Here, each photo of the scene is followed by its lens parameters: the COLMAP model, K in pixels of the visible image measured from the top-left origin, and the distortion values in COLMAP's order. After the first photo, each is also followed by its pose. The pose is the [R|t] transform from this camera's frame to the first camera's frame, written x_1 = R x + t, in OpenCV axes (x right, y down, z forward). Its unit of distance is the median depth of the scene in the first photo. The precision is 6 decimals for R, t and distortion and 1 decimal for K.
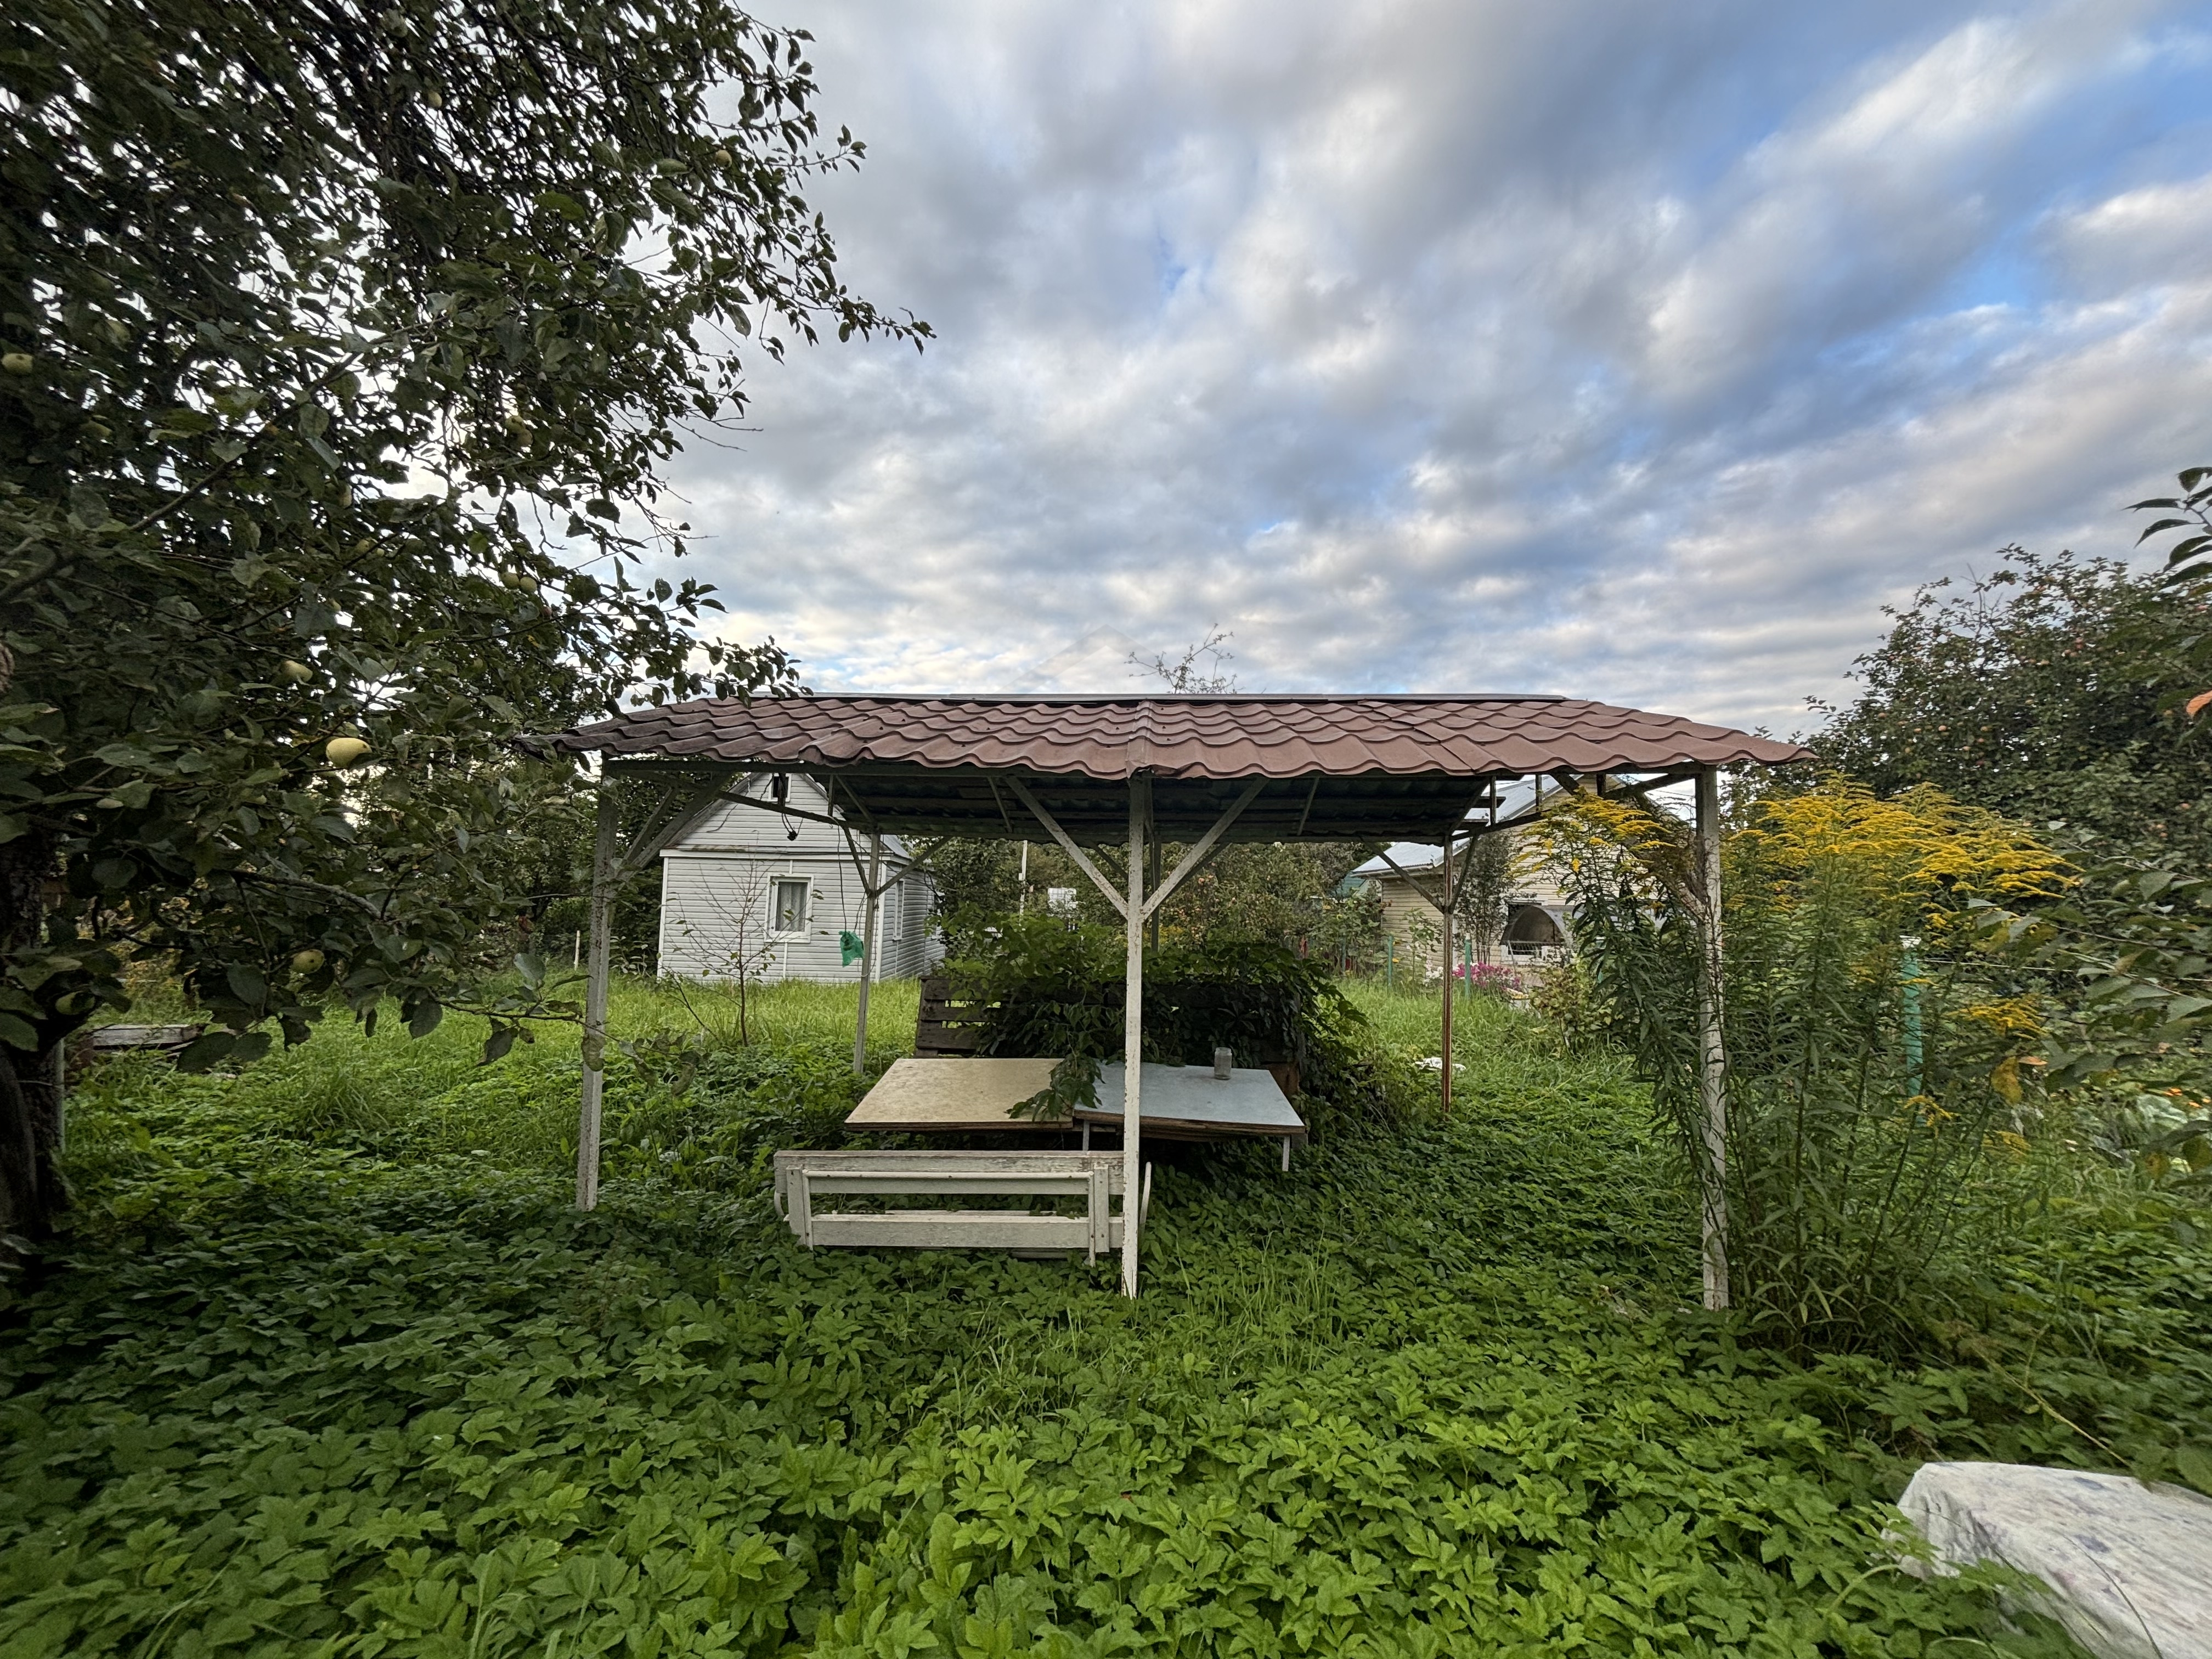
lens RADIAL K [[877.2, 0, 1106.9], [0, 877.2, 834.3], [0, 0, 1]] dist [-0.005376, 0.001020]
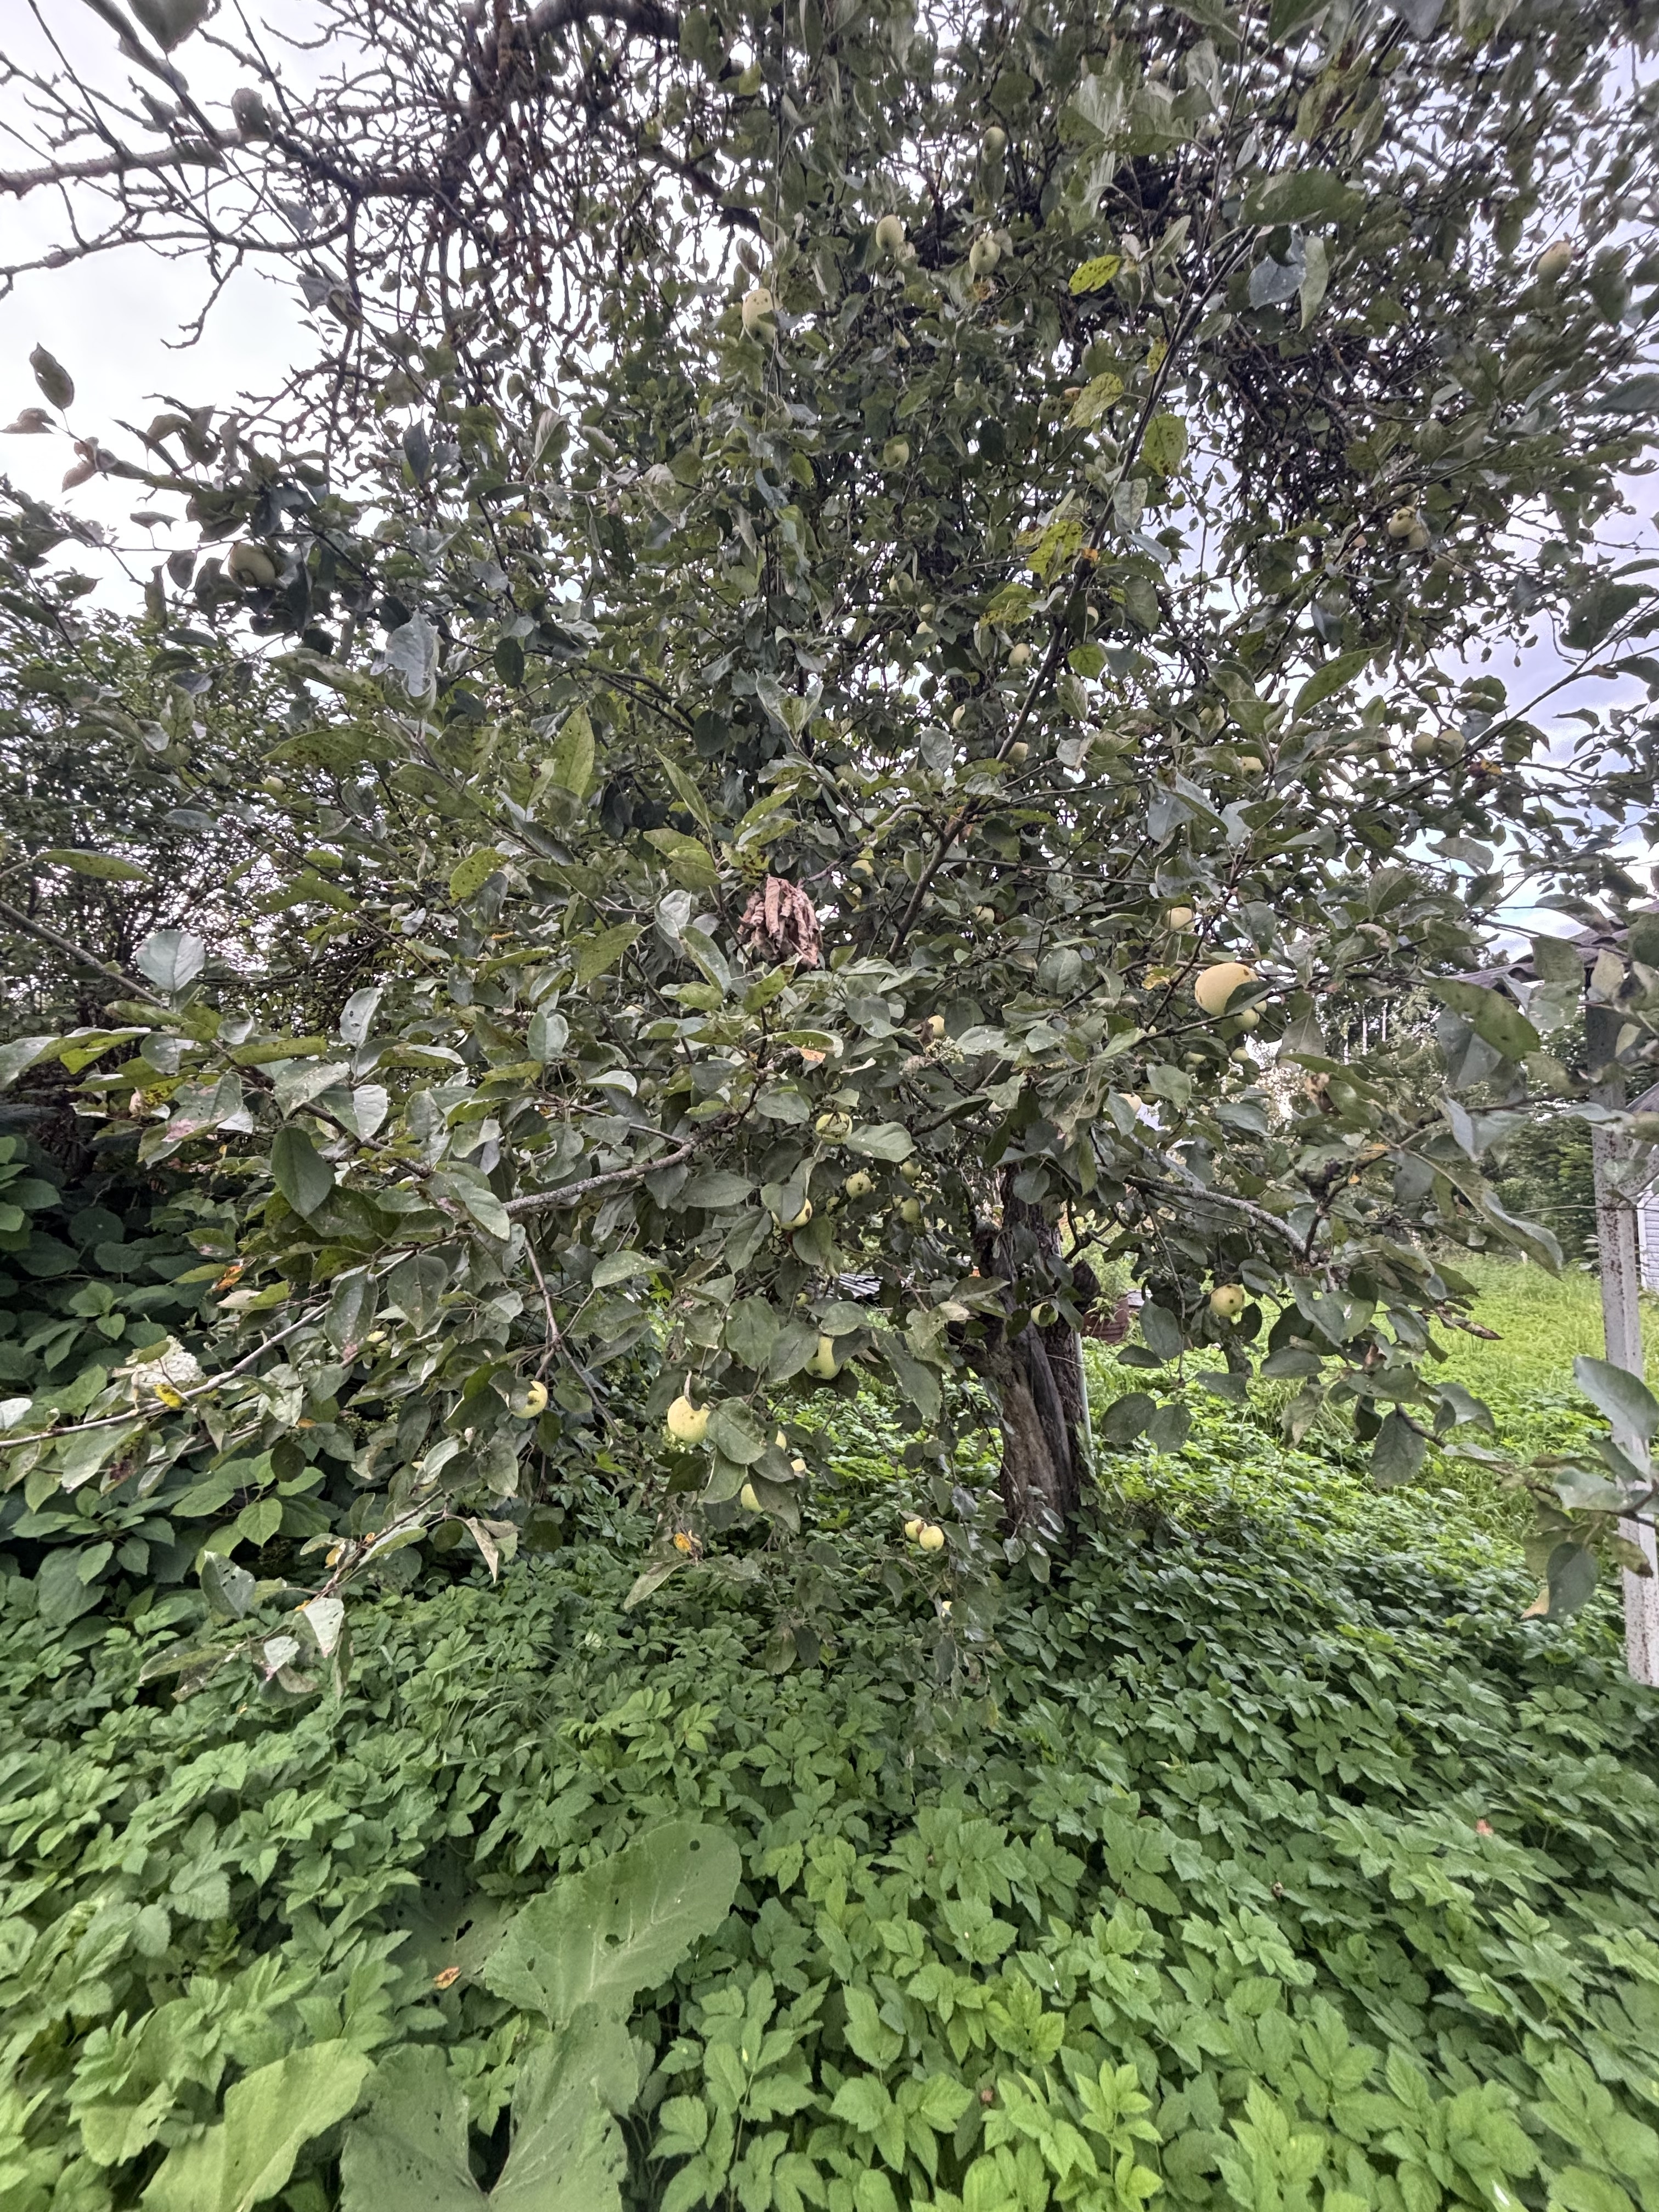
lens RADIAL K [[877.2, 0, 830.3], [0, 877.2, 1106.2], [0, 0, 1]] dist [-0.005376, 0.001020]
pose [[0.365753, -0.091789, -0.926175, -0.293474], [0.080079, 0.994538, -0.066941, 0.003805], [0.927261, -0.049684, 0.371106, 0.367051]]
